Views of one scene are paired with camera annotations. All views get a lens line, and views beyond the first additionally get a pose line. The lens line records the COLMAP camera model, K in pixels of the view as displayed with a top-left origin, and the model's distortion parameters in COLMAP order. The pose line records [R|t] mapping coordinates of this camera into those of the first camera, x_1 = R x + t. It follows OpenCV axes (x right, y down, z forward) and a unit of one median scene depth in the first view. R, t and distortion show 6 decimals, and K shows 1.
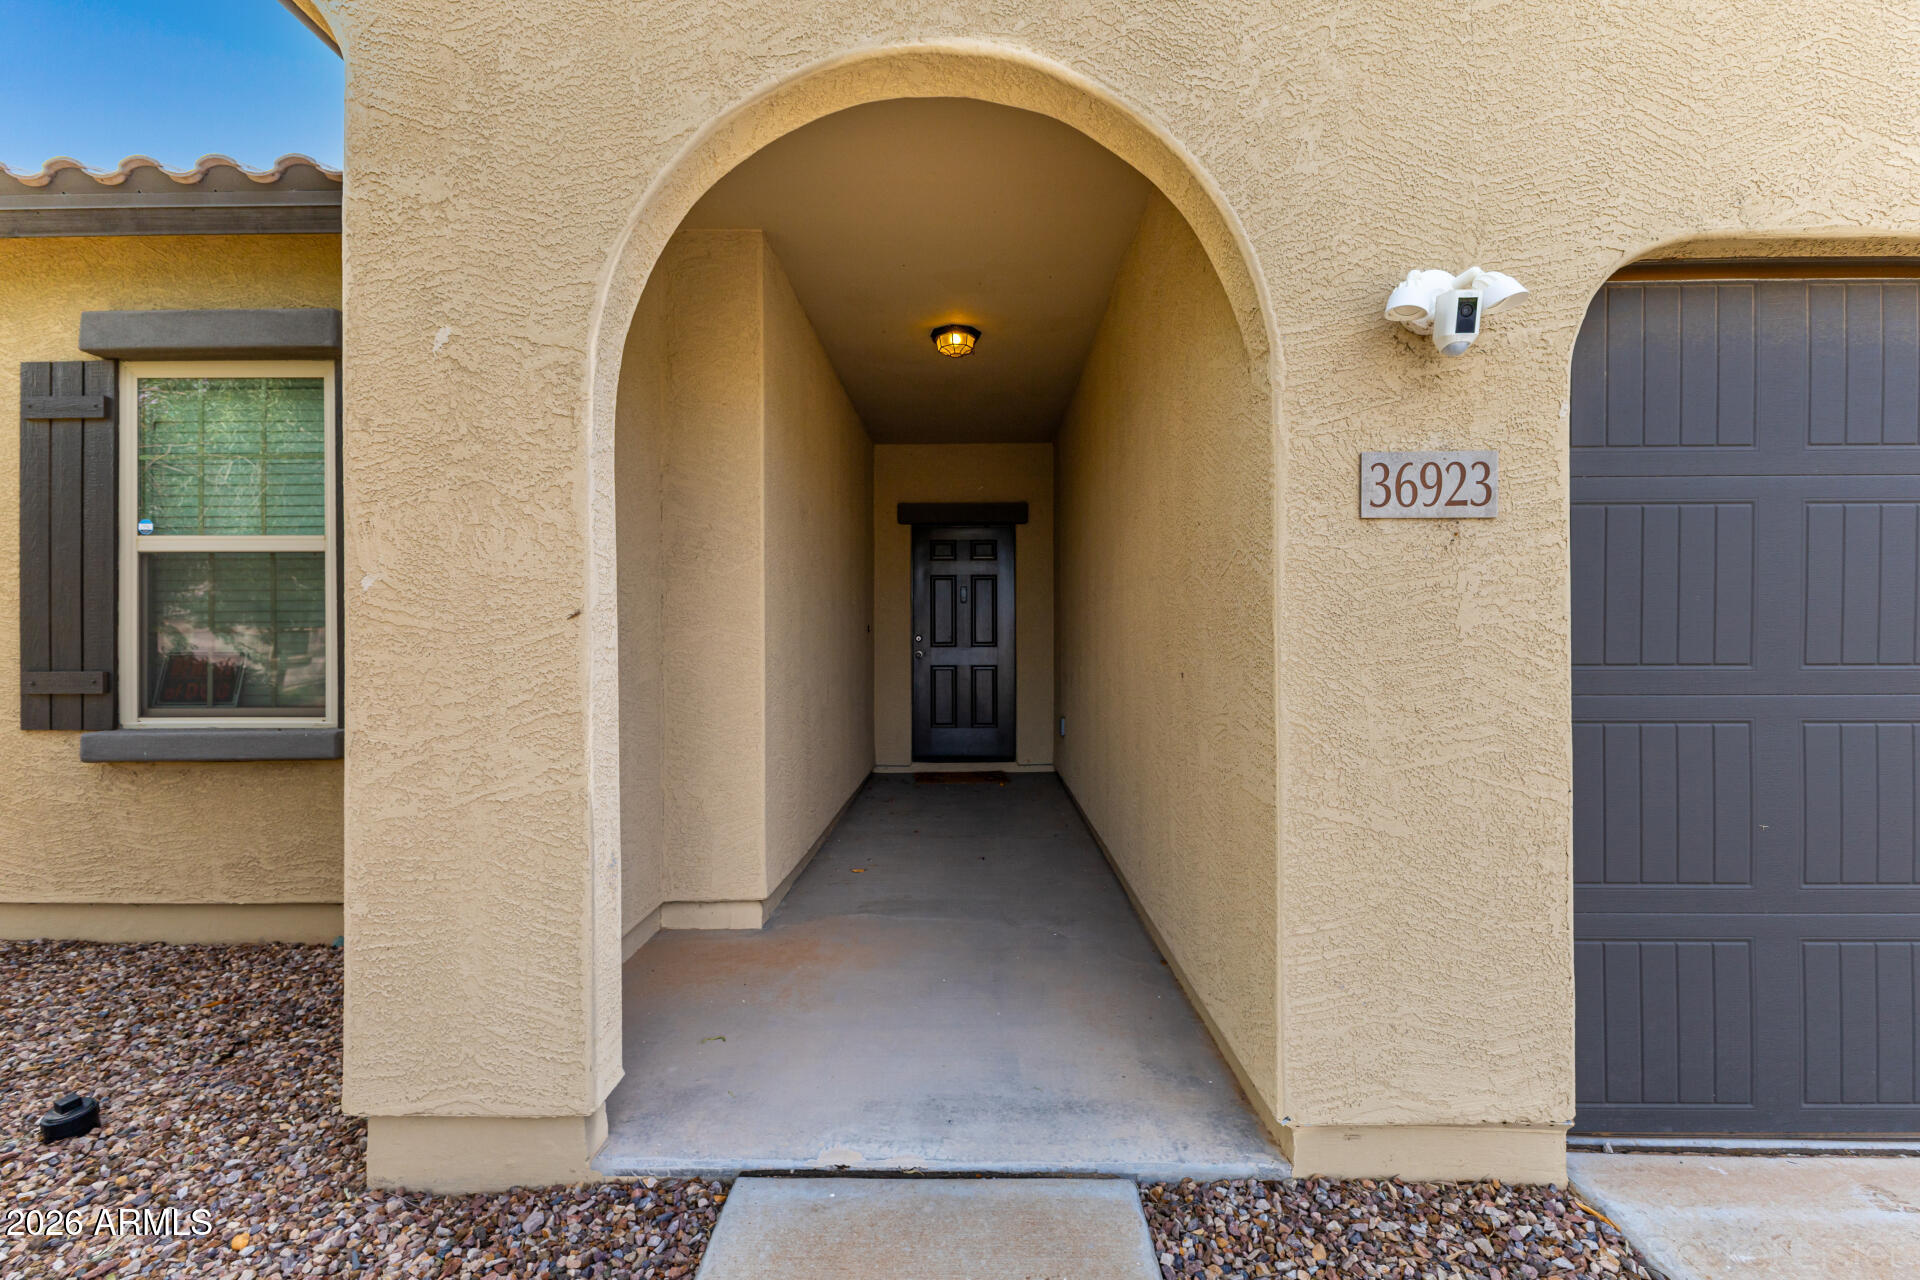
lens RADIAL K [[824.5, 0, 963.6], [0, 824.5, 637.2], [0, 0, 1]] dist [0.008862, -0.000337]
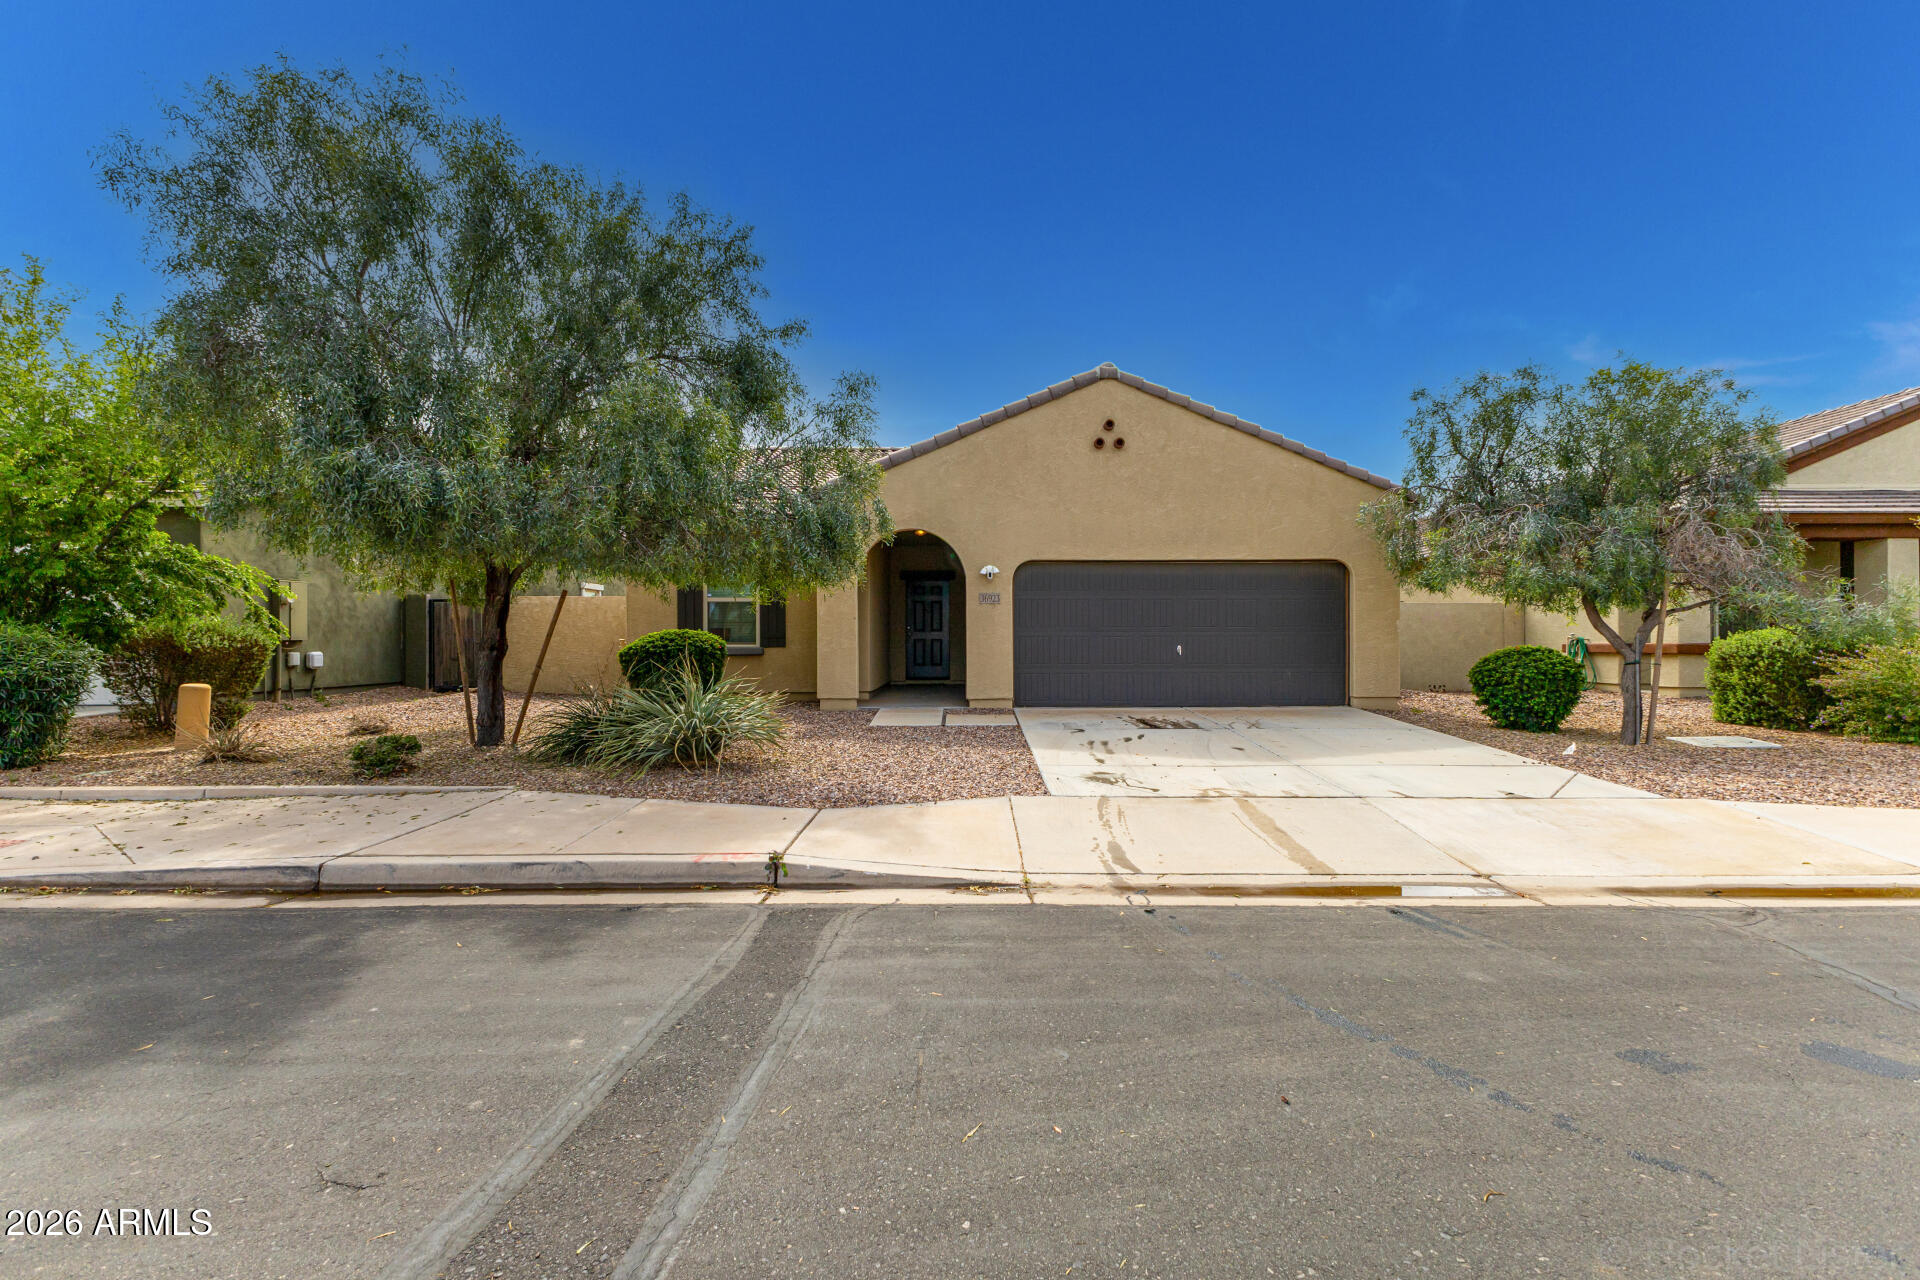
lens RADIAL K [[824.5, 0, 956.2], [0, 824.5, 637.3], [0, 0, 1]] dist [0.008862, -0.000337]
pose [[0.999973, -0.005208, 0.005256, 0.069492], [0.005216, 0.999985, -0.001354, 0.032350], [-0.005249, 0.001381, 0.999985, -1.386825]]
